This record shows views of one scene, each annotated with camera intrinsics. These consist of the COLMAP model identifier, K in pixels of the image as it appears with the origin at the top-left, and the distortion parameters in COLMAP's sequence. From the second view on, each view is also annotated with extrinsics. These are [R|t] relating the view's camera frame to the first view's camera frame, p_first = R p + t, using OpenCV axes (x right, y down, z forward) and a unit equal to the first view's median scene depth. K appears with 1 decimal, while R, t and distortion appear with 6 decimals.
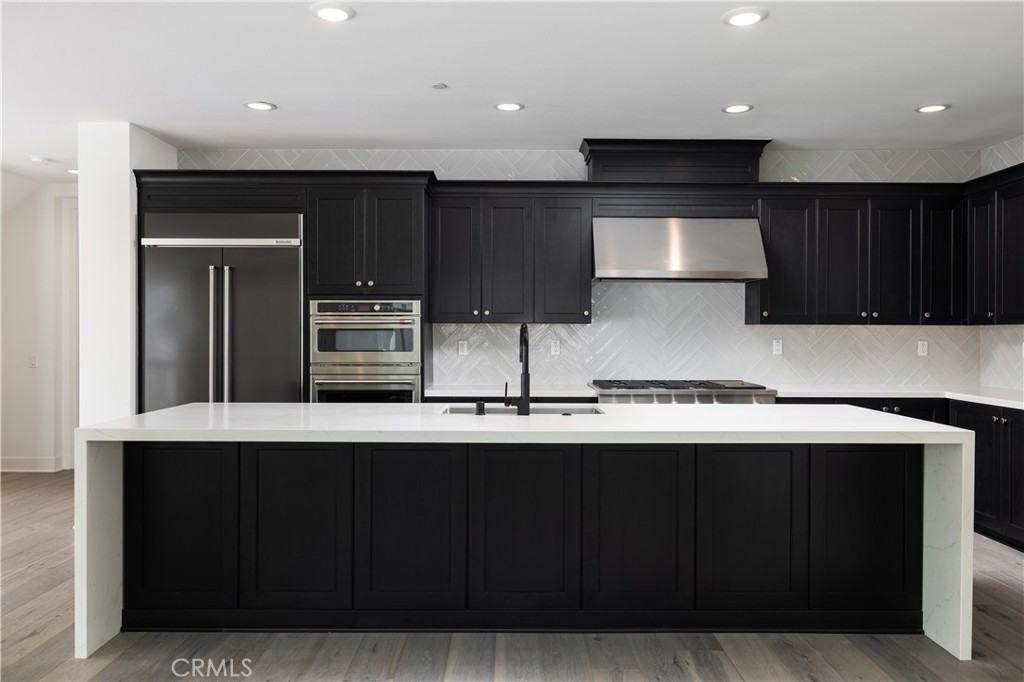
lens RADIAL K [[748.5, 0, 511.6], [0, 748.5, 343.0], [0, 0, 1]] dist [-0.018285, 0.010189]
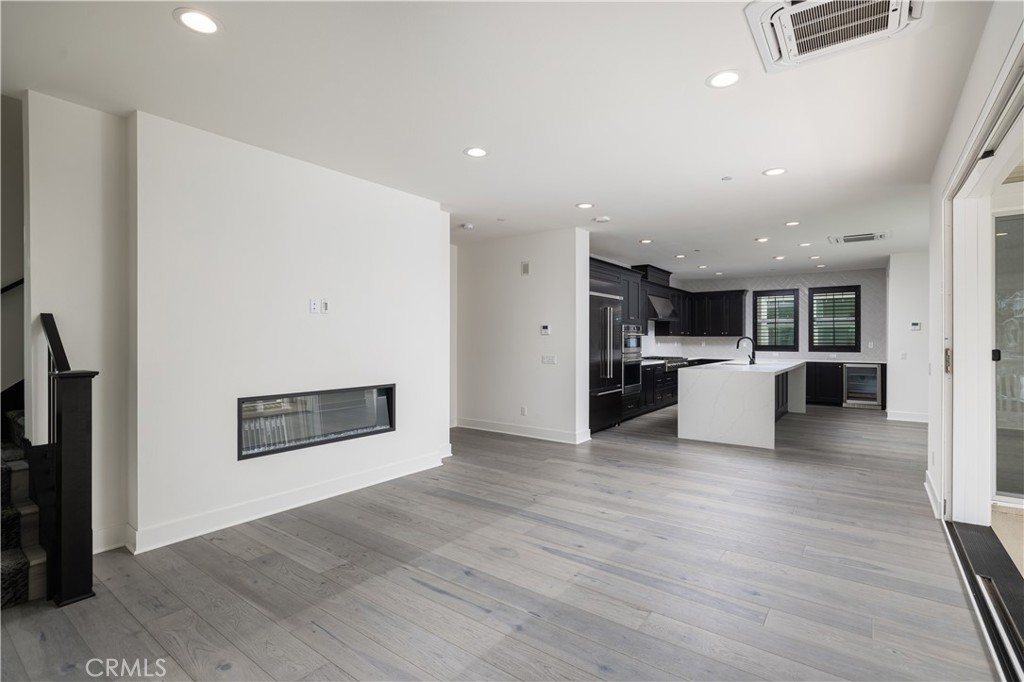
lens RADIAL K [[489.5, 0, 507.5], [0, 489.5, 340.1], [0, 0, 1]] dist [-0.005447, 0.002041]
pose [[0.604224, -0.002967, 0.796809, -1.650460], [0.010092, 0.999941, -0.003929, -0.008974], [-0.796751, 0.010415, 0.604218, 0.387482]]
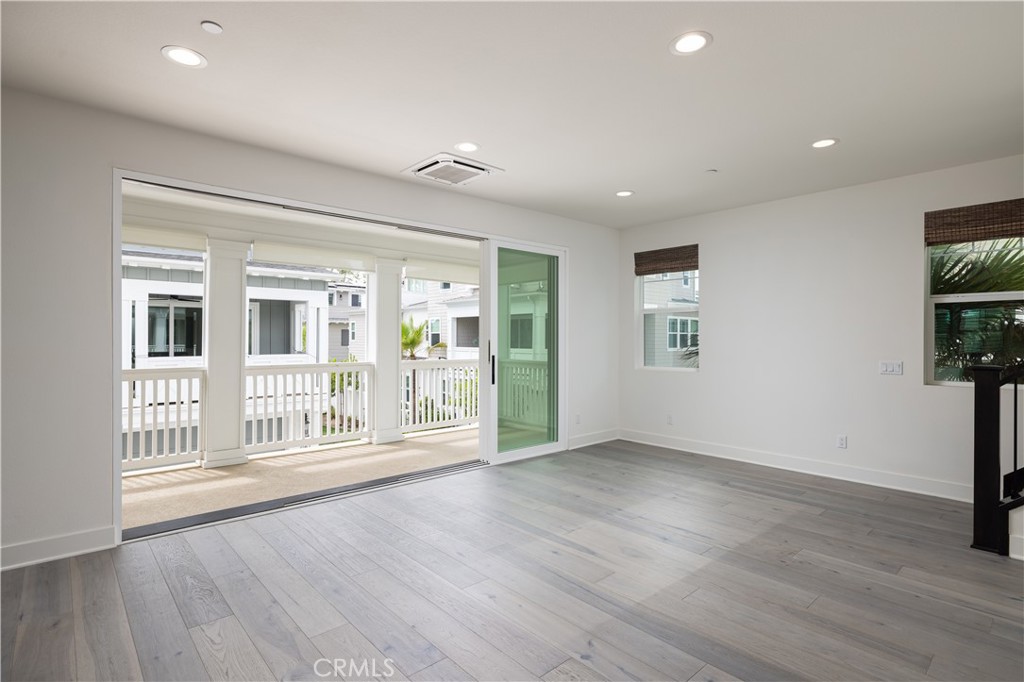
lens RADIAL K [[510.5, 0, 506.9], [0, 510.5, 341.0], [0, 0, 1]] dist [0.000455, 0.000164]
pose [[-0.747066, 0.000787, -0.664749, -0.635466], [-0.010611, 0.999858, 0.013110, -0.015820], [0.664665, 0.016848, -0.746952, 1.119874]]
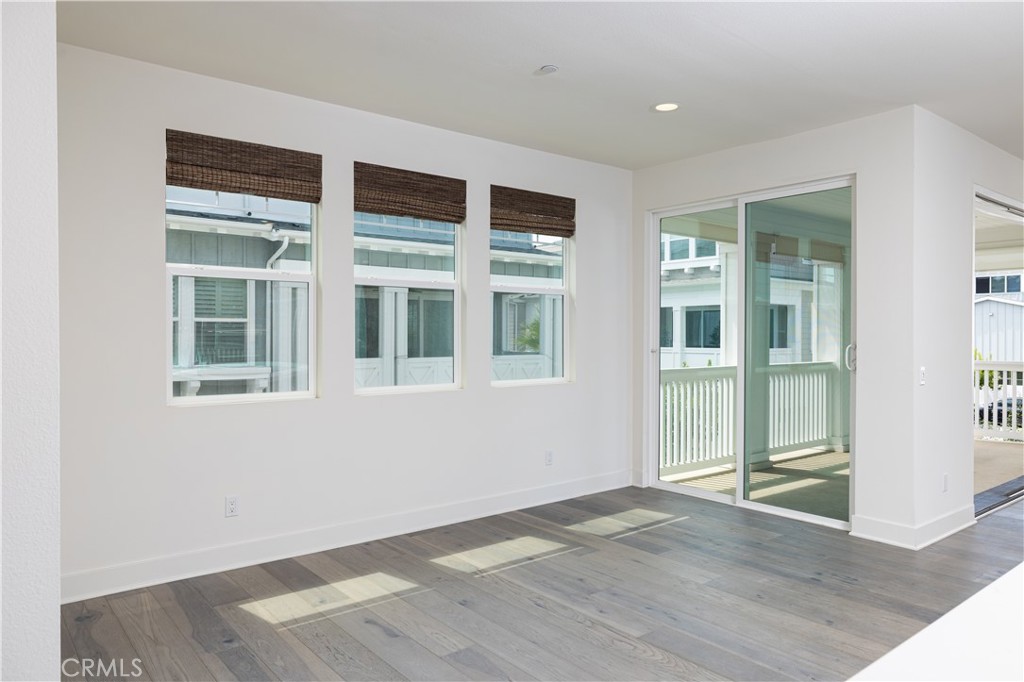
lens RADIAL K [[692.4, 0, 503.2], [0, 692.4, 339.7], [0, 0, 1]] dist [-0.010243, -0.002525]
pose [[-0.783491, 0.001249, -0.621402, 0.418883], [-0.009555, 0.999856, 0.014057, -0.006362], [0.621330, 0.016951, -0.783366, 0.659414]]
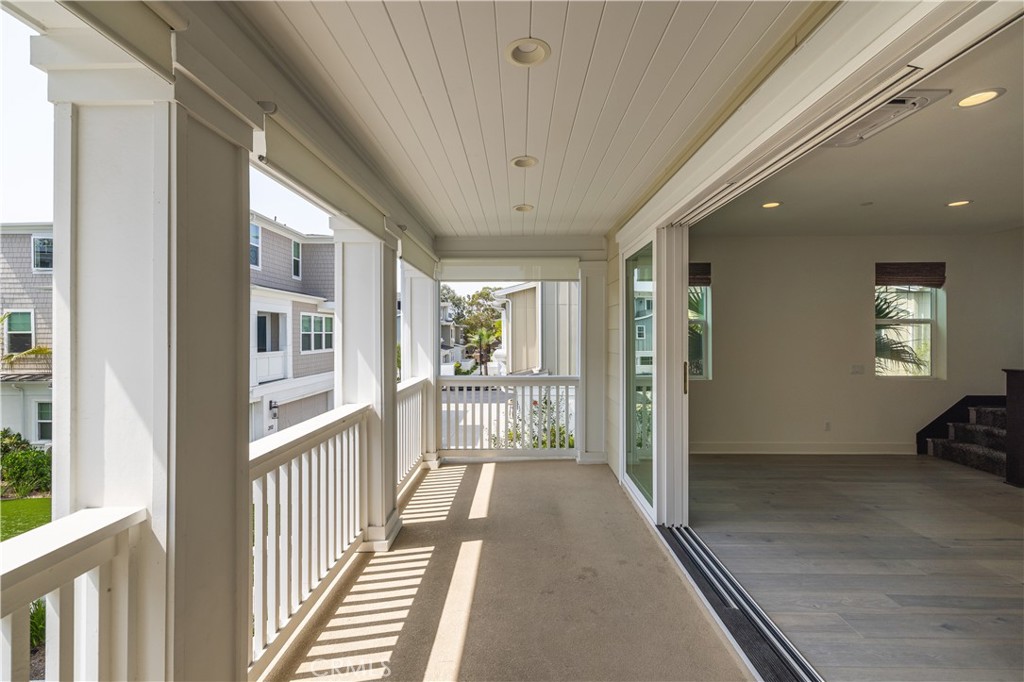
lens RADIAL K [[438.3, 0, 516.1], [0, 438.3, 337.1], [0, 0, 1]] dist [0.002400, 0.000983]
pose [[-0.010703, 0.005169, -0.999929, -0.633822], [-0.009166, 0.999944, 0.005267, -0.041997], [0.999901, 0.009222, -0.010655, 0.050004]]
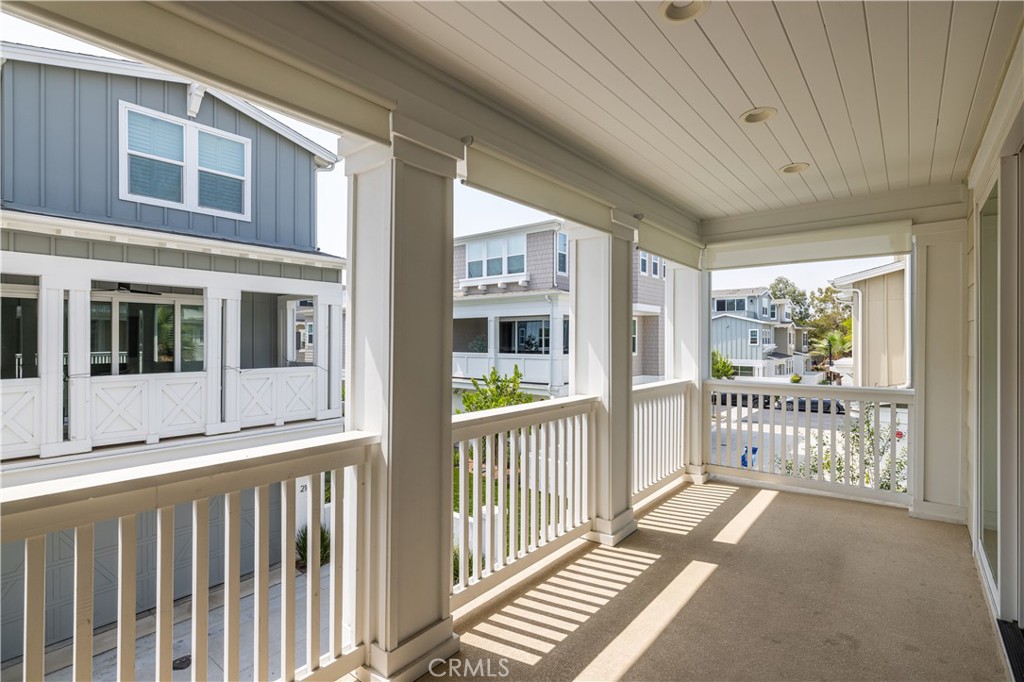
lens RADIAL K [[489.5, 0, 508.6], [0, 489.5, 340.0], [0, 0, 1]] dist [-0.005447, 0.002041]
pose [[-0.636189, -0.001860, -0.771531, -0.629607], [-0.010312, 0.999928, 0.006092, -0.024371], [0.771465, 0.011832, -0.636162, 0.192397]]
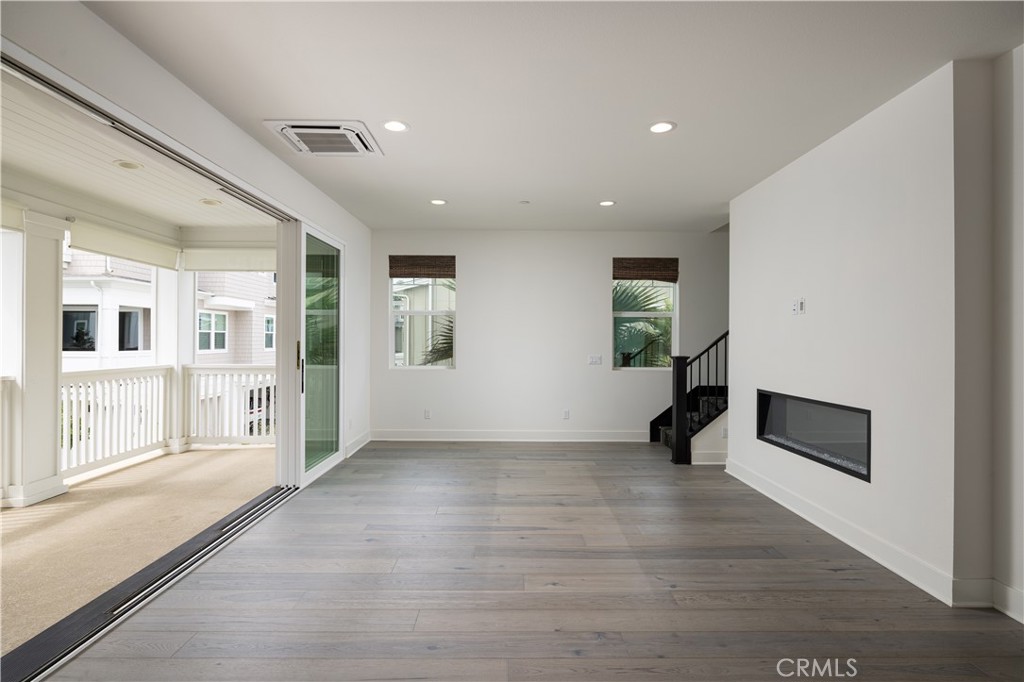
lens RADIAL K [[510.5, 0, 512.0], [0, 510.5, 339.8], [0, 0, 1]] dist [0.000455, 0.000164]
pose [[0.007106, -0.001060, -0.999974, -0.417299], [-0.016695, 0.999860, -0.001179, -0.010647], [0.999835, 0.016703, 0.007087, 0.670299]]
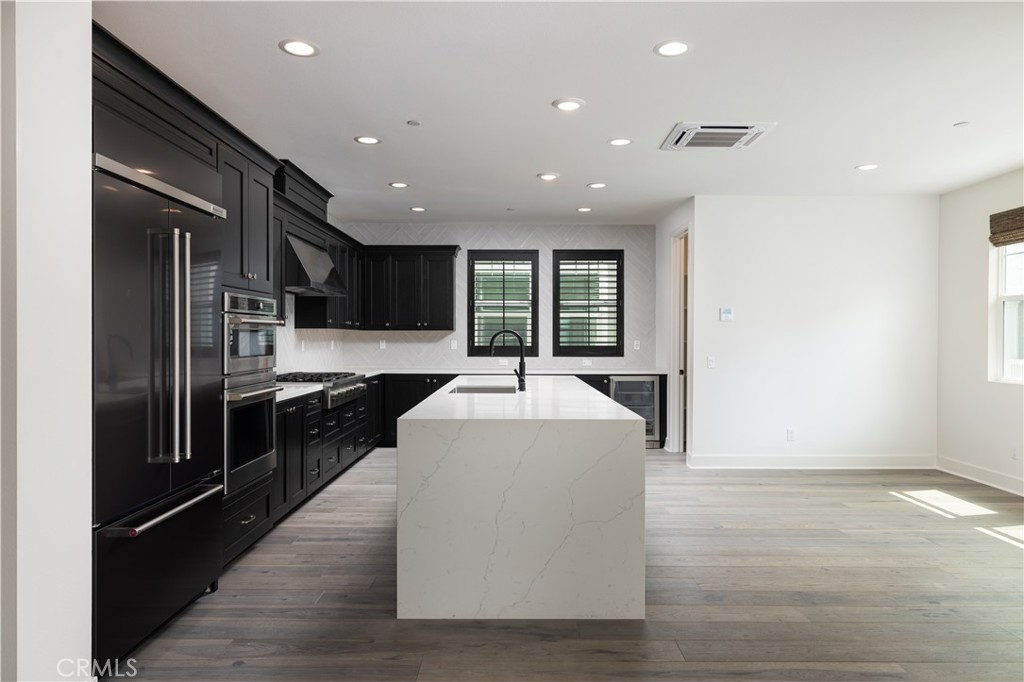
lens RADIAL K [[680.9, 0, 512.7], [0, 680.9, 340.6], [0, 0, 1]] dist [0.006827, -0.011478]
pose [[0.009522, -0.007982, 0.999923, -0.964178], [0.009028, 0.999928, 0.007896, -0.010118], [-0.999914, 0.008952, 0.009593, 0.699279]]
